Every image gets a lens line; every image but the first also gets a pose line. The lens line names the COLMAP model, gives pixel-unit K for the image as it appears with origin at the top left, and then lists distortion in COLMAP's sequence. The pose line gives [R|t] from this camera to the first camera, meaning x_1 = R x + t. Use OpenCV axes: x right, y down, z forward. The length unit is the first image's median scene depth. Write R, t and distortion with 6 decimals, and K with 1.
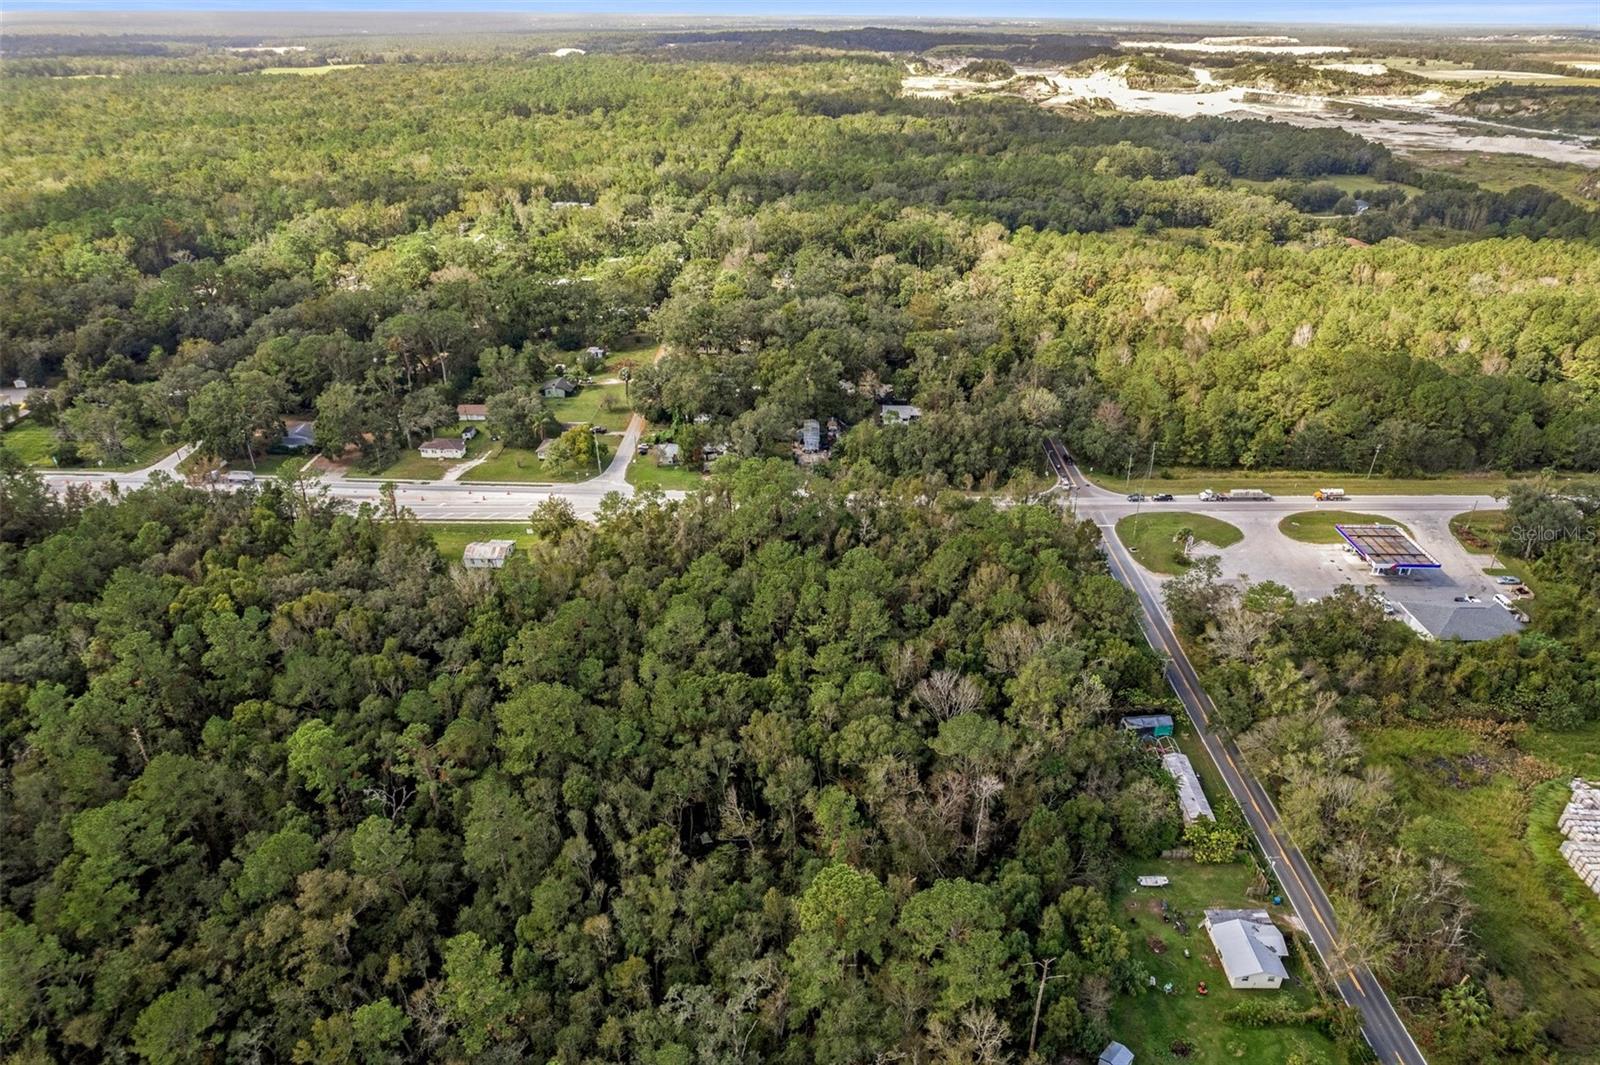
lens RADIAL K [[1019.4, 0, 802.0], [0, 1019.4, 533.6], [0, 0, 1]] dist [-0.076123, 0.062128]
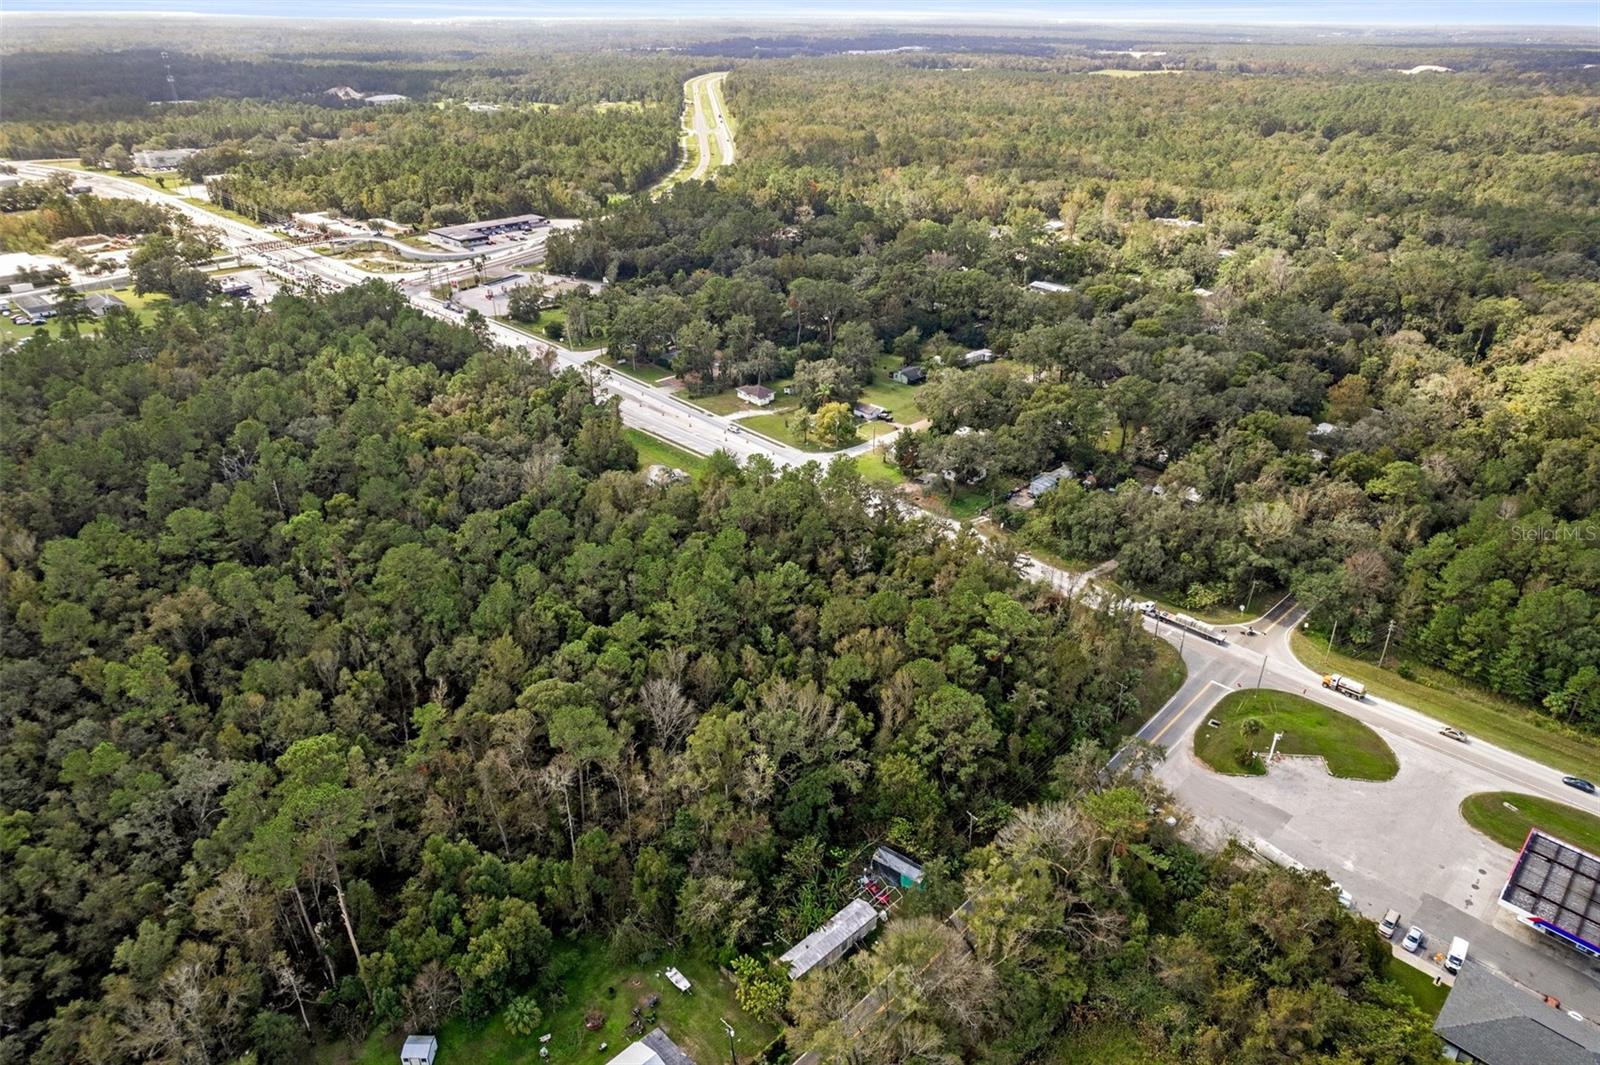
lens RADIAL K [[1019.4, 0, 802.0], [0, 1019.4, 533.6], [0, 0, 1]] dist [-0.076123, 0.062128]
pose [[0.707621, 0.325828, -0.626984, 0.464135], [-0.330470, 0.936916, 0.113920, -0.088218], [0.624550, 0.126587, 0.770658, 0.178660]]
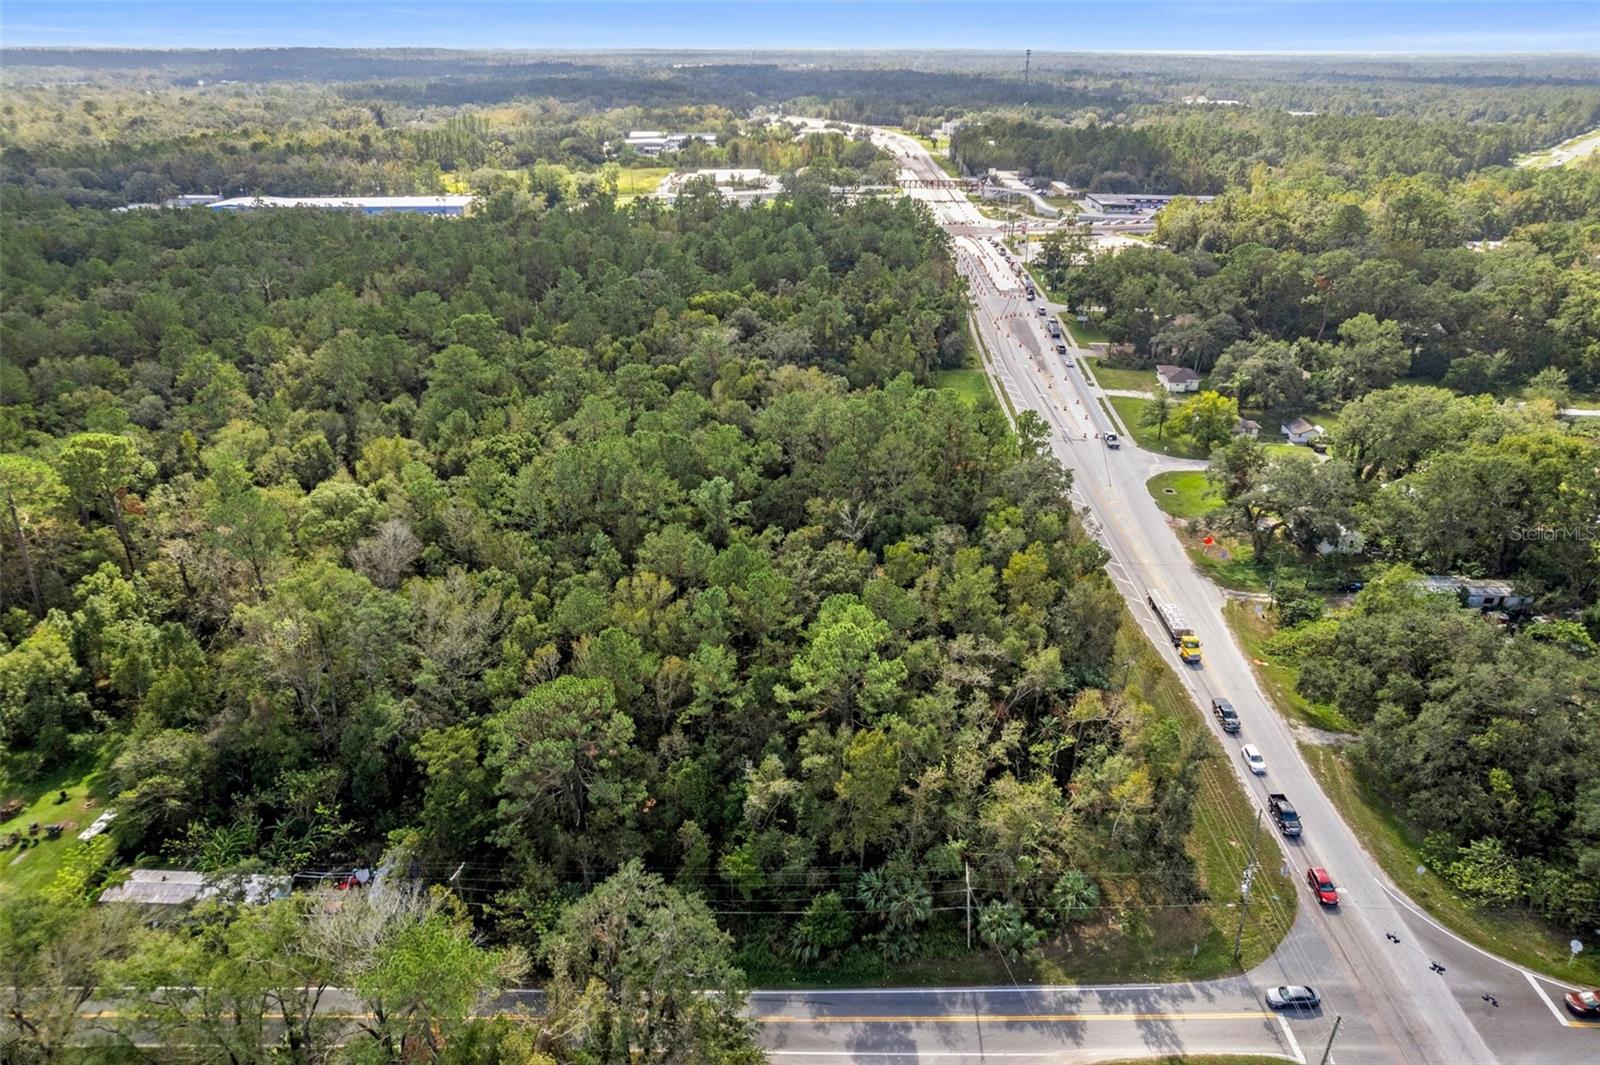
lens RADIAL K [[1019.4, 0, 802.0], [0, 1019.4, 533.6], [0, 0, 1]] dist [-0.076123, 0.062128]
pose [[-0.028255, 0.430159, -0.902311, 0.473175], [-0.457508, 0.797010, 0.394286, -0.174518], [0.888757, 0.423955, 0.174282, 0.658740]]
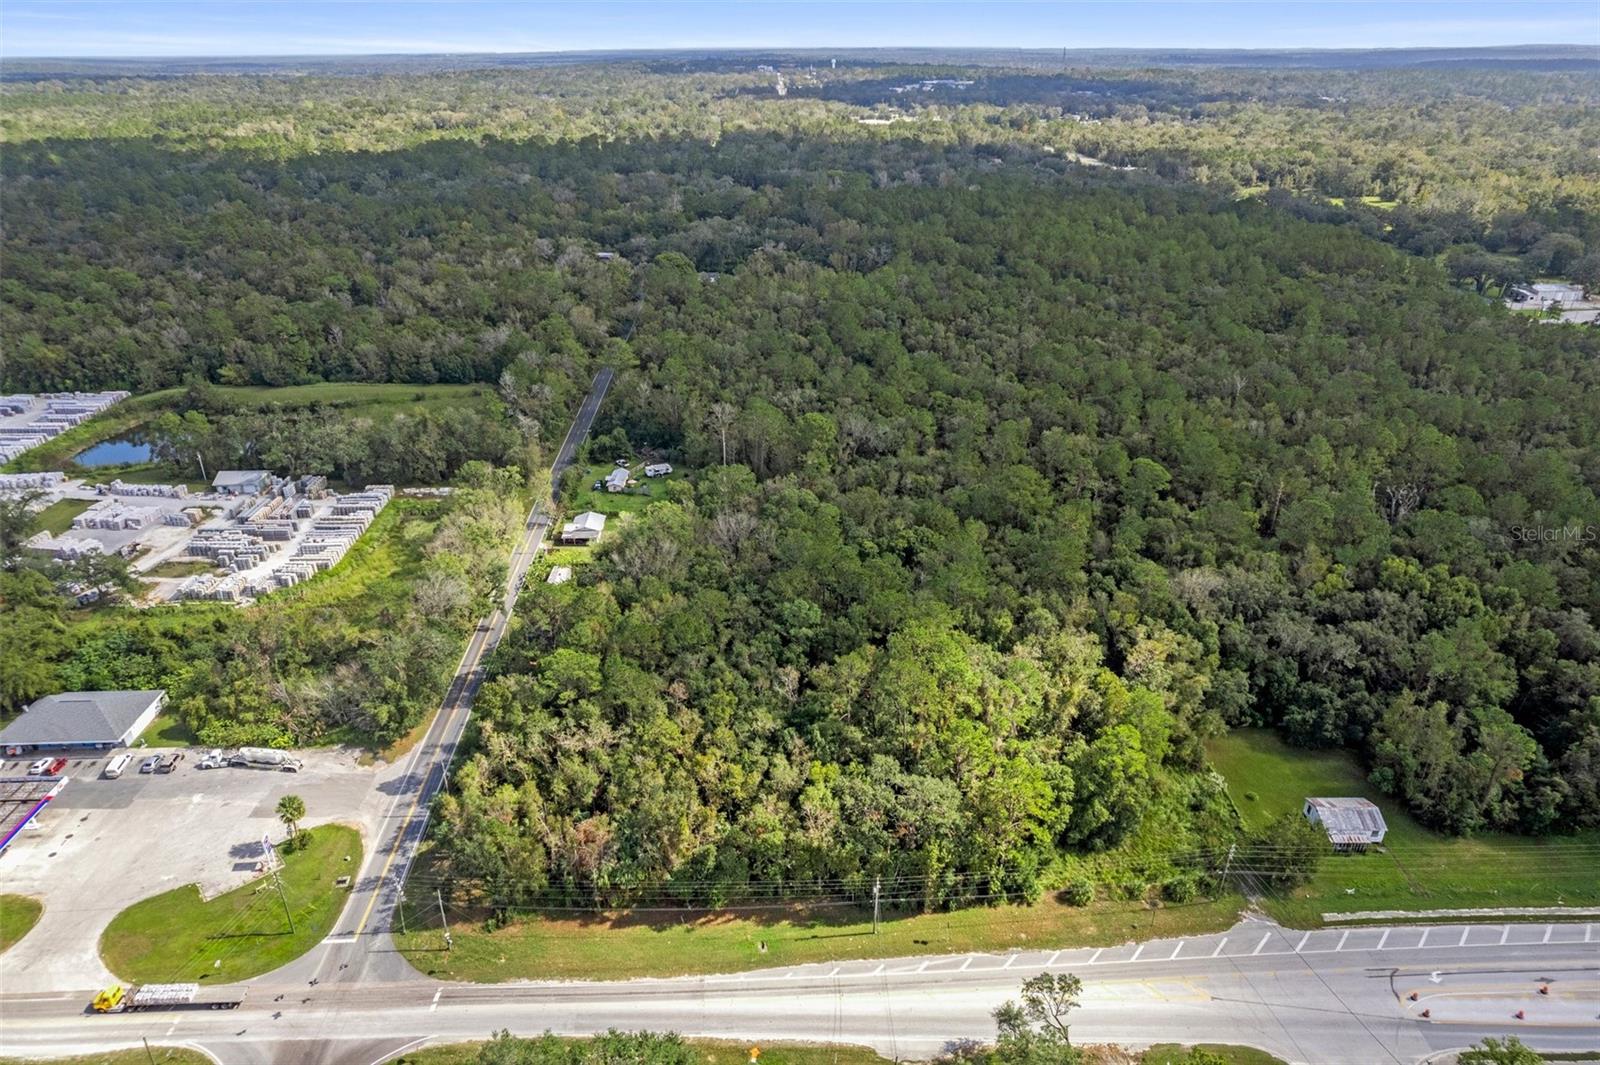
lens RADIAL K [[1019.4, 0, 802.0], [0, 1019.4, 533.6], [0, 0, 1]] dist [-0.076123, 0.062128]
pose [[-0.999265, 0.011798, -0.036465, 0.061182], [-0.022047, 0.601294, 0.798724, -0.516381], [0.031350, 0.798941, -0.600592, 1.036381]]
